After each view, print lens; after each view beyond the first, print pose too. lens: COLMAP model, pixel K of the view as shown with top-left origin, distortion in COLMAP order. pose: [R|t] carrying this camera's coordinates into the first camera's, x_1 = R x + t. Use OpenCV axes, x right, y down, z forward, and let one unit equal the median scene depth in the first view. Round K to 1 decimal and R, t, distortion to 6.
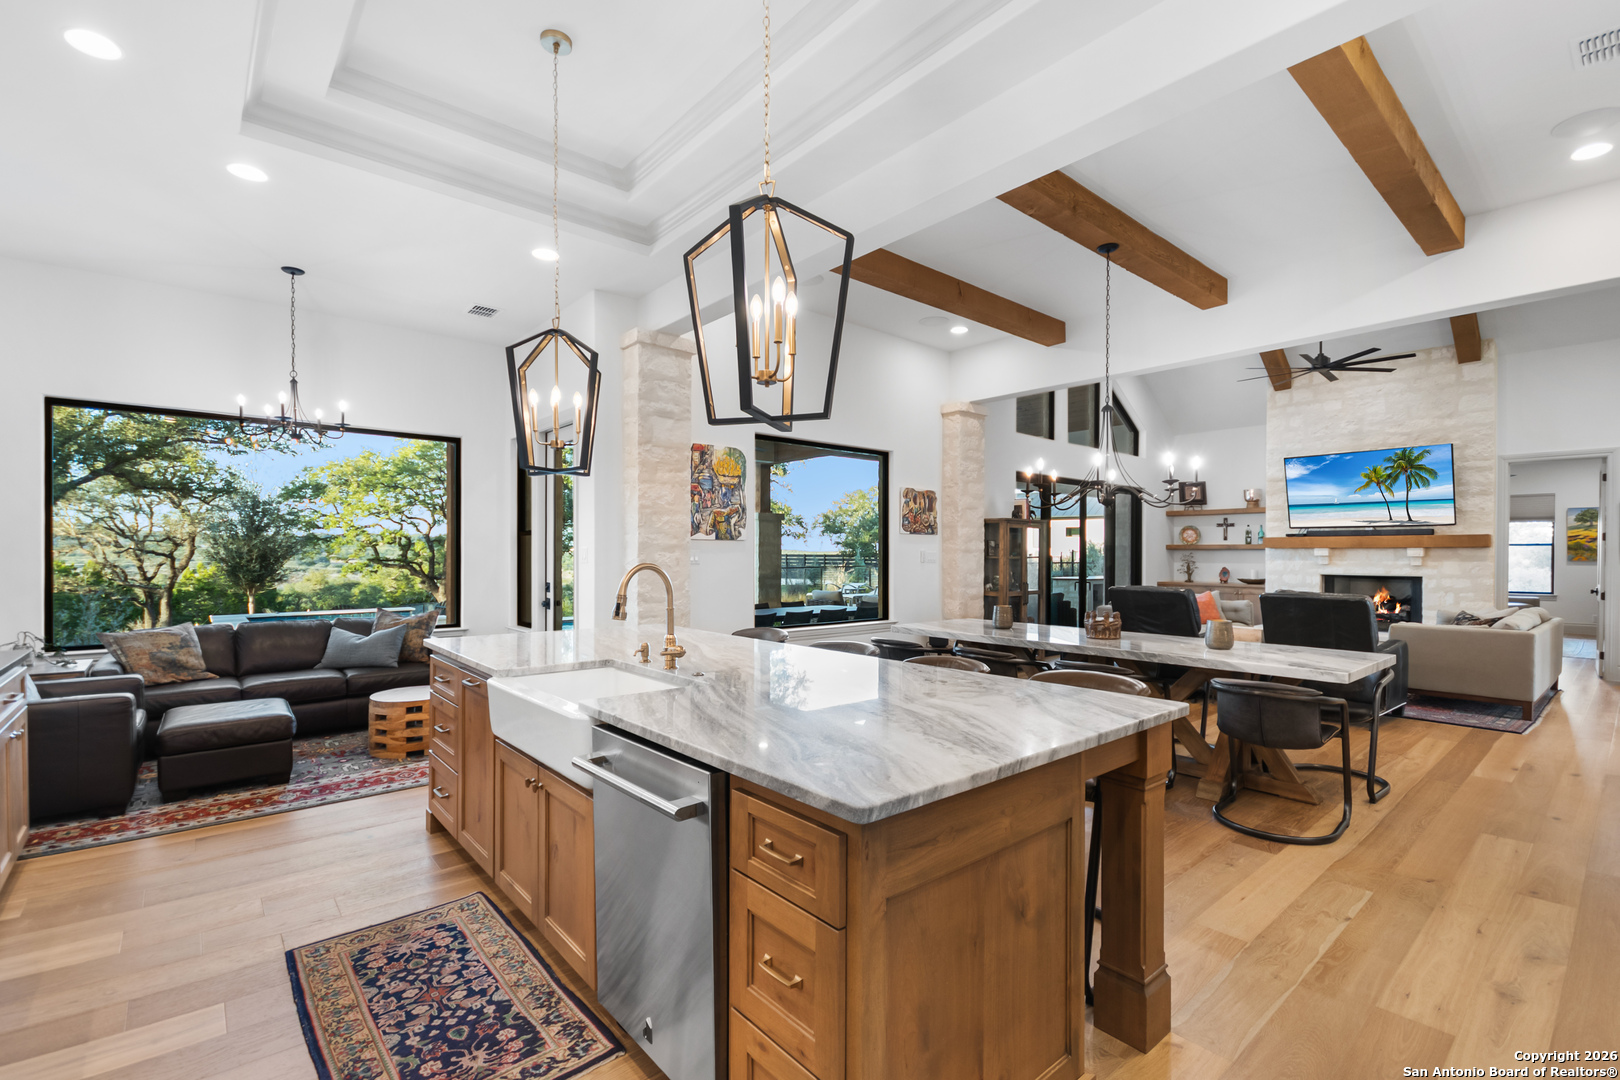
lens RADIAL K [[723.2, 0, 819.3], [0, 723.2, 556.6], [0, 0, 1]] dist [0.009325, -0.008167]
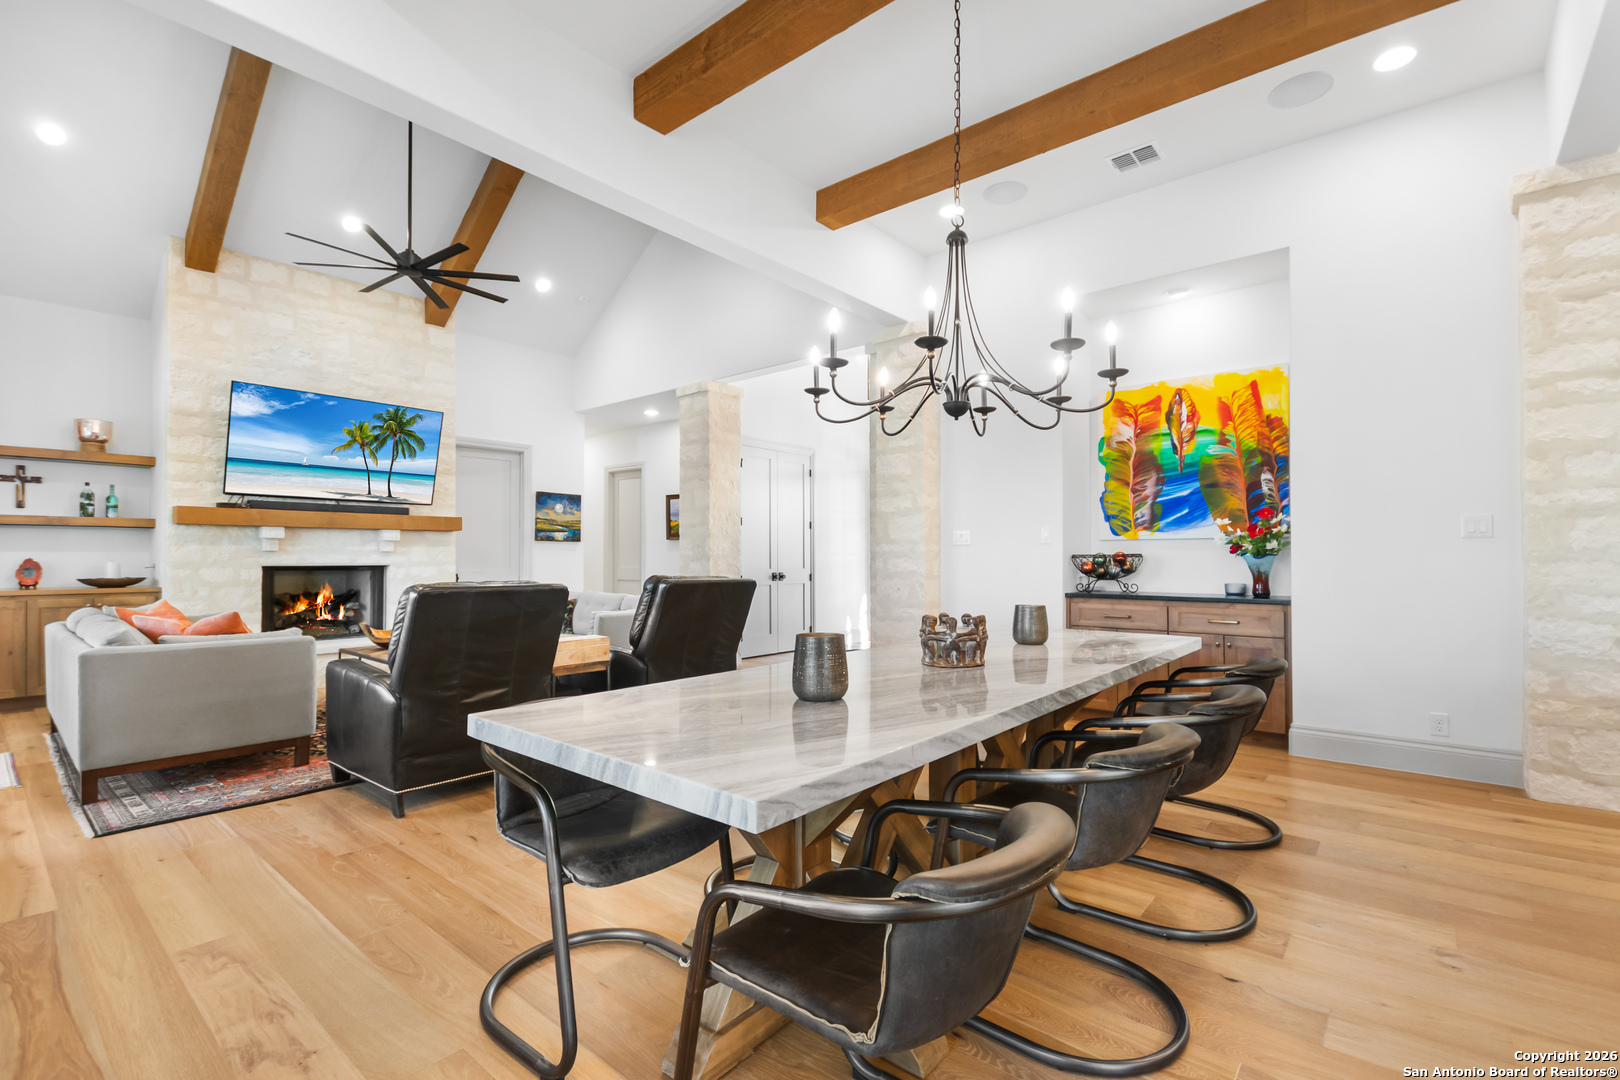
lens RADIAL K [[723.2, 0, 818.1], [0, 723.2, 550.8], [0, 0, 1]] dist [0.009325, -0.008167]
pose [[-0.164134, 0.005437, 0.986423, -0.091731], [0.005046, 0.999976, -0.004672, 0.024900], [-0.986425, 0.004211, -0.164158, 0.932165]]
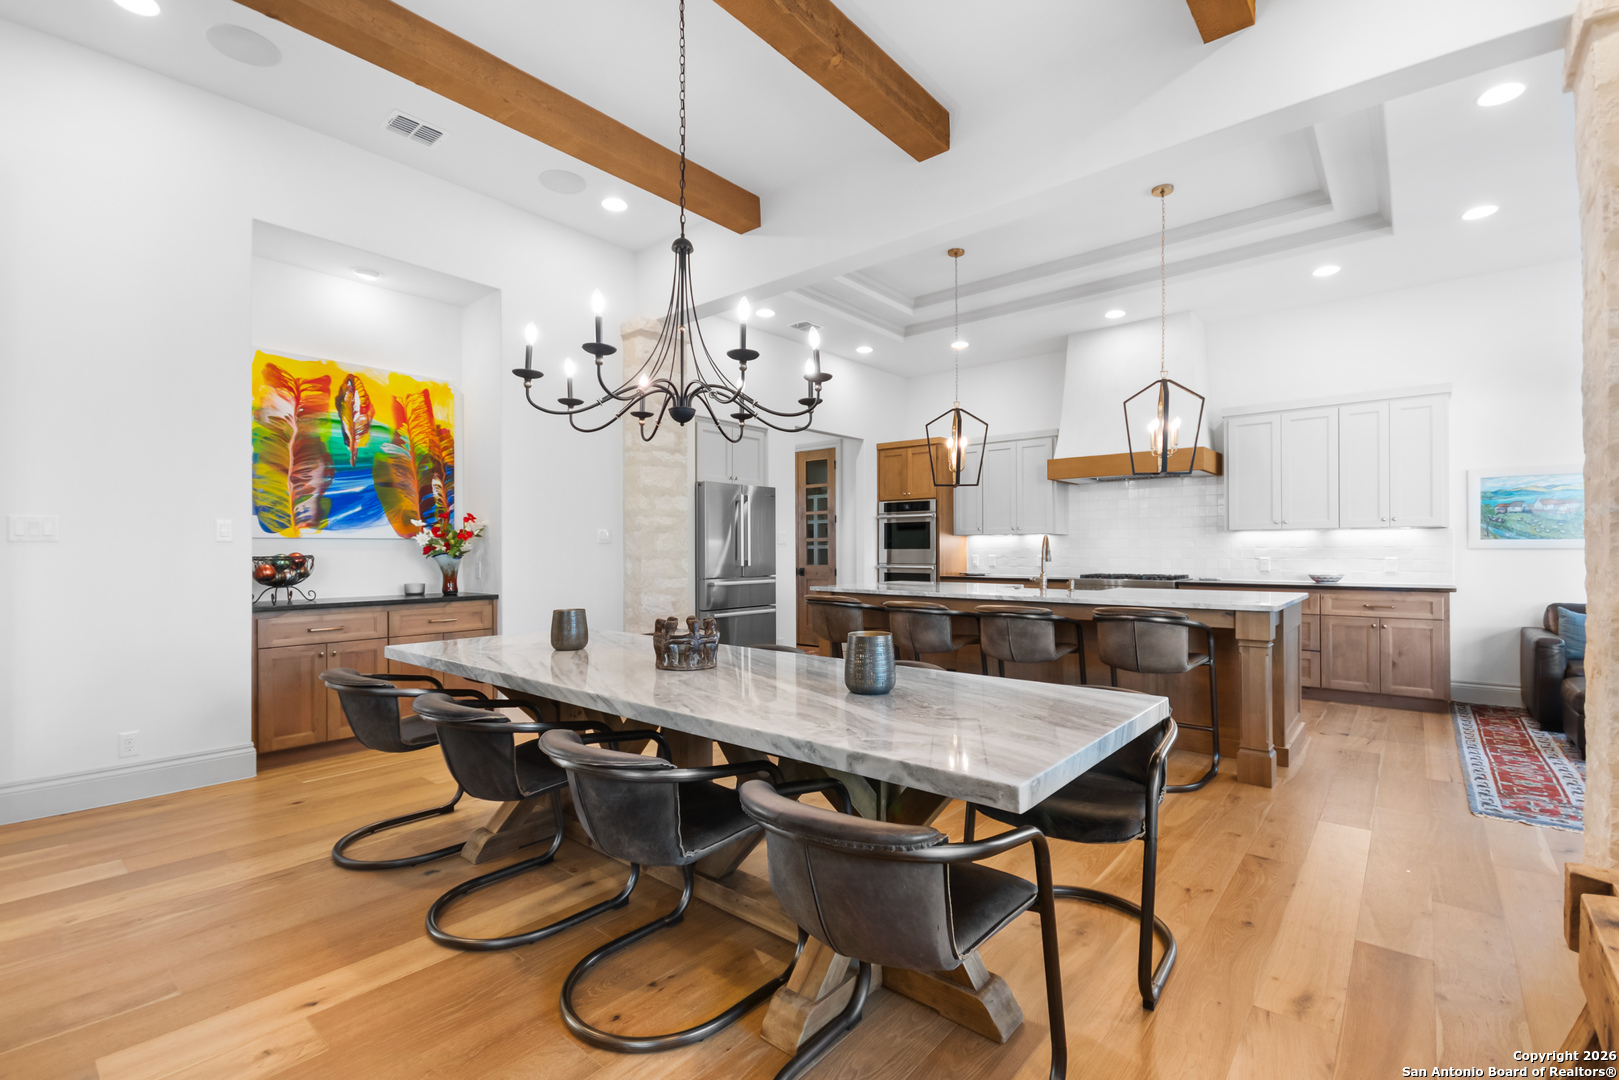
lens RADIAL K [[722.8, 0, 813.2], [0, 722.8, 544.5], [0, 0, 1]] dist [0.009325, -0.008167]
pose [[-0.987082, -0.000622, -0.160217, 0.305531], [0.000009, 0.999992, -0.003938, 0.018691], [0.160218, -0.003888, -0.987074, 1.219615]]
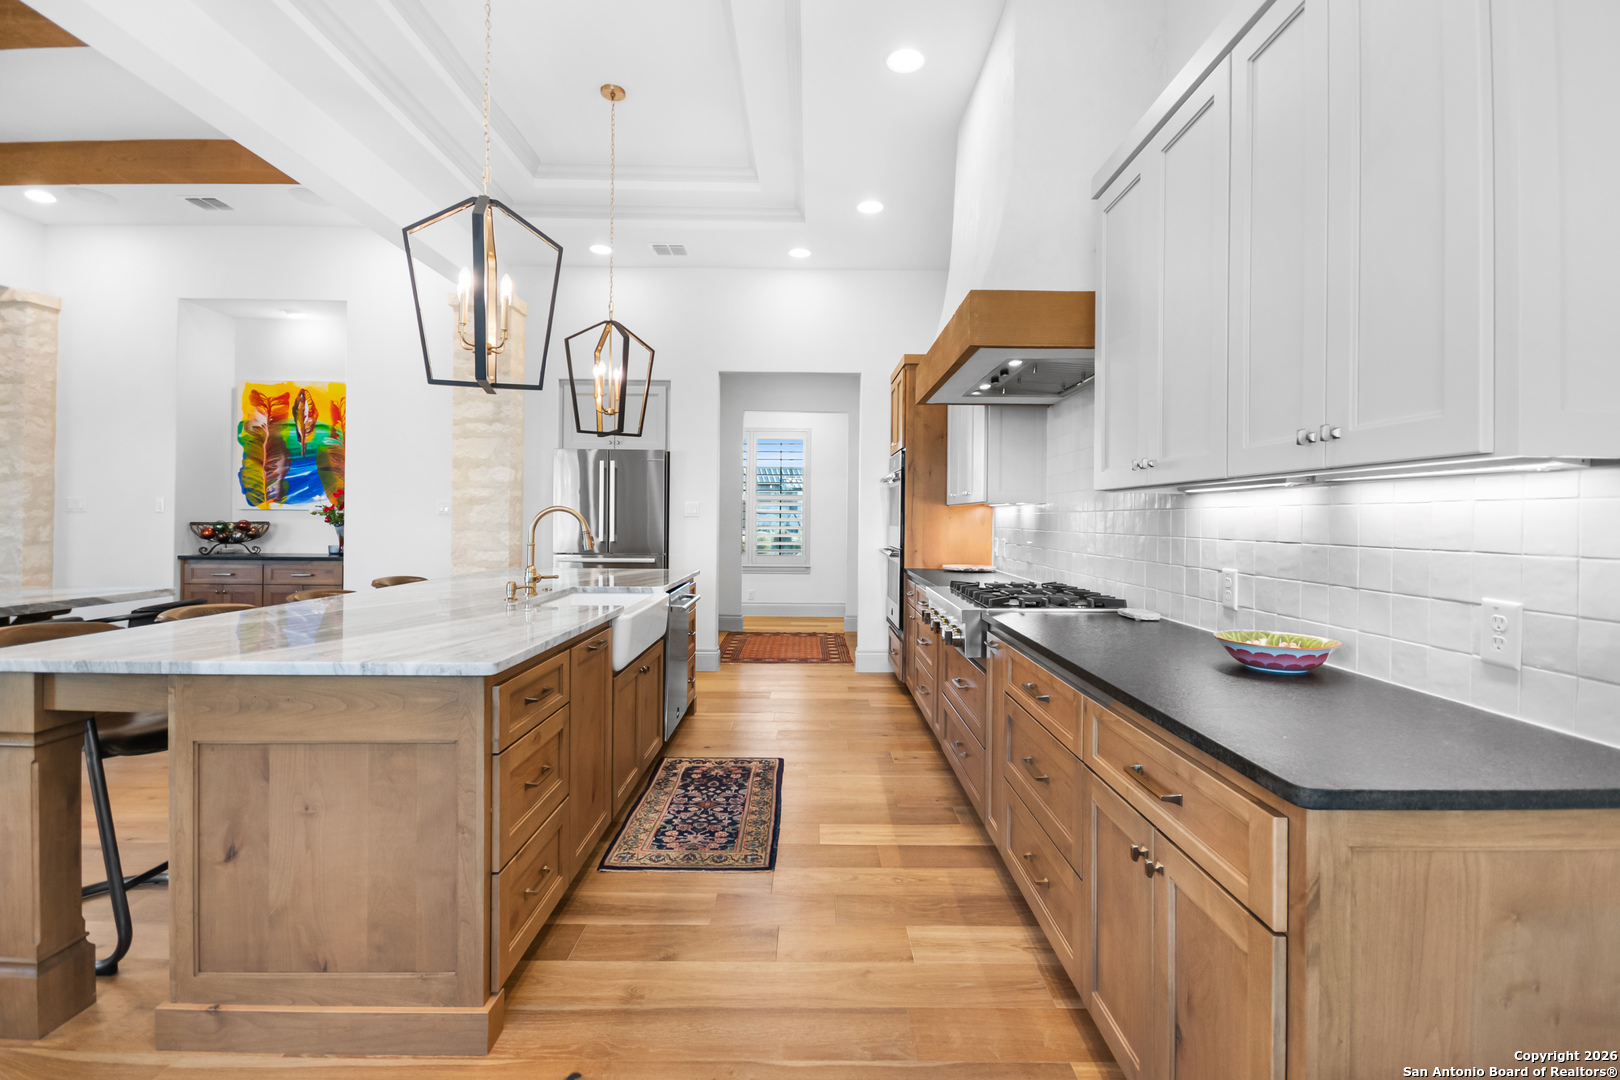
lens RADIAL K [[723.2, 0, 821.1], [0, 723.2, 517.1], [0, 0, 1]] dist [0.009325, -0.008167]
pose [[-0.764982, -0.009991, 0.643974, -0.580529], [-0.009741, 0.999945, 0.003942, 0.008046], [-0.643978, -0.003257, -0.765037, 0.699318]]
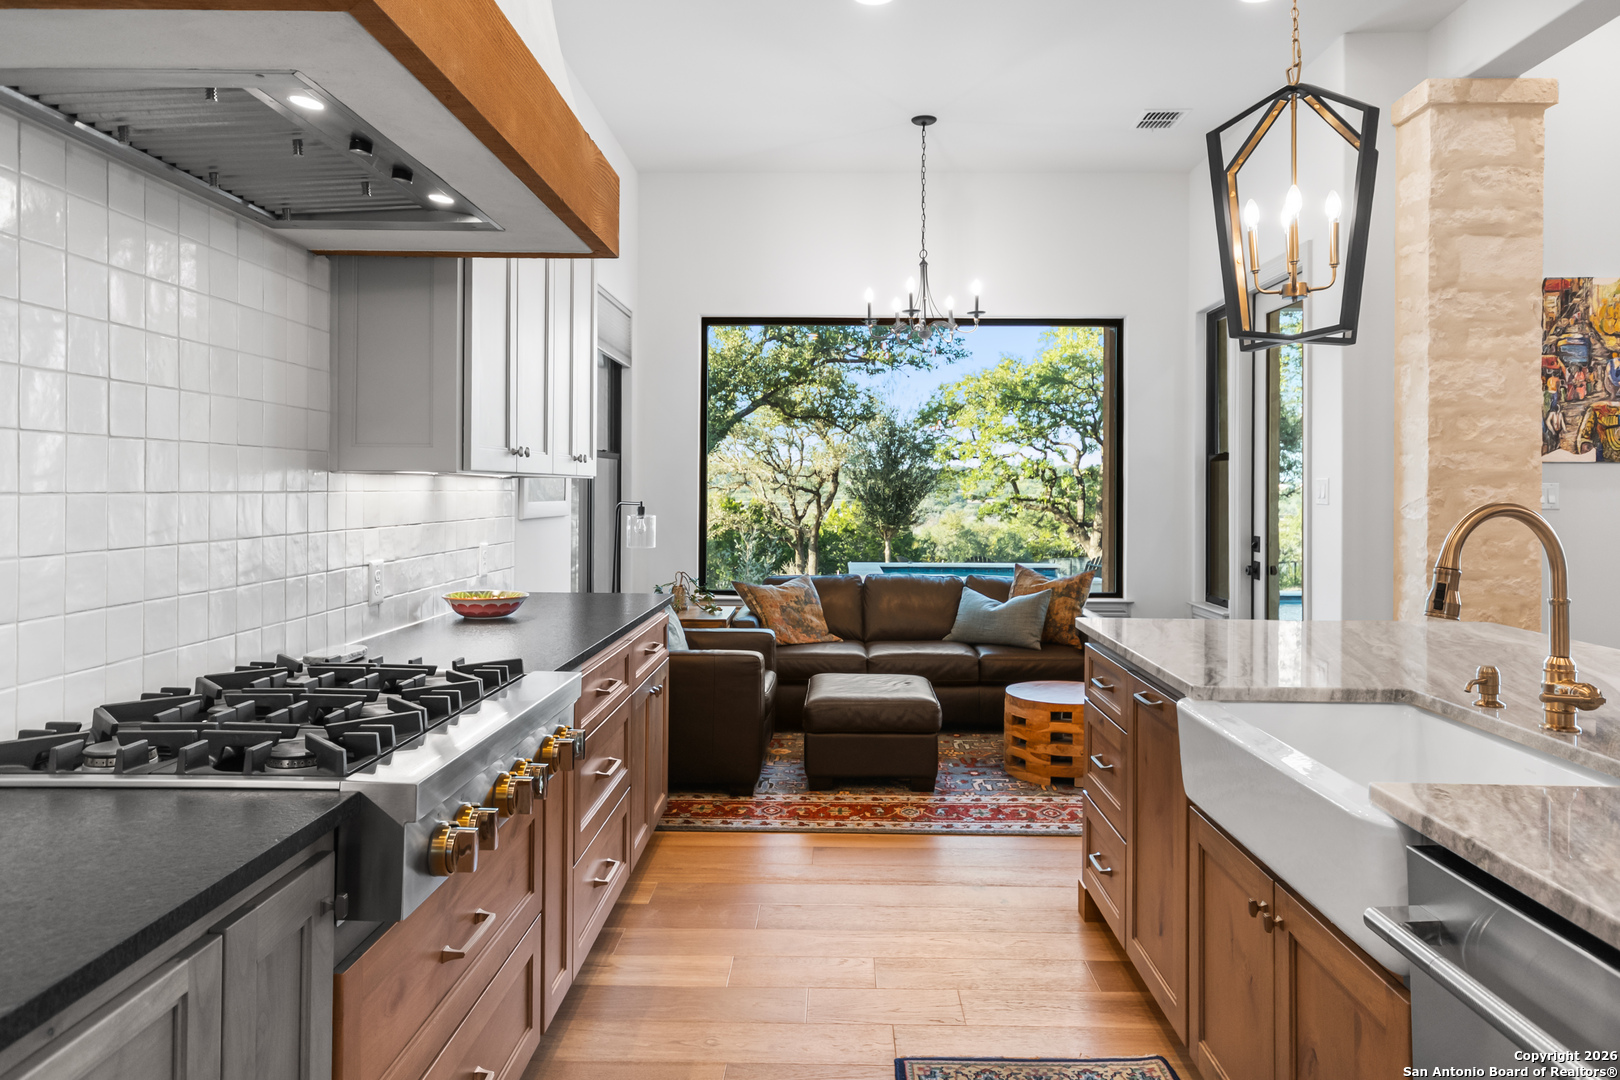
lens RADIAL K [[1067.8, 0, 815.0], [0, 1067.8, 488.7], [0, 0, 1]] dist [0.016812, 0.000539]
pose [[0.741711, 0.001869, -0.670717, -0.042371], [-0.007229, 0.999960, -0.005208, 0.002762], [0.670681, 0.008711, 0.741695, 0.072411]]
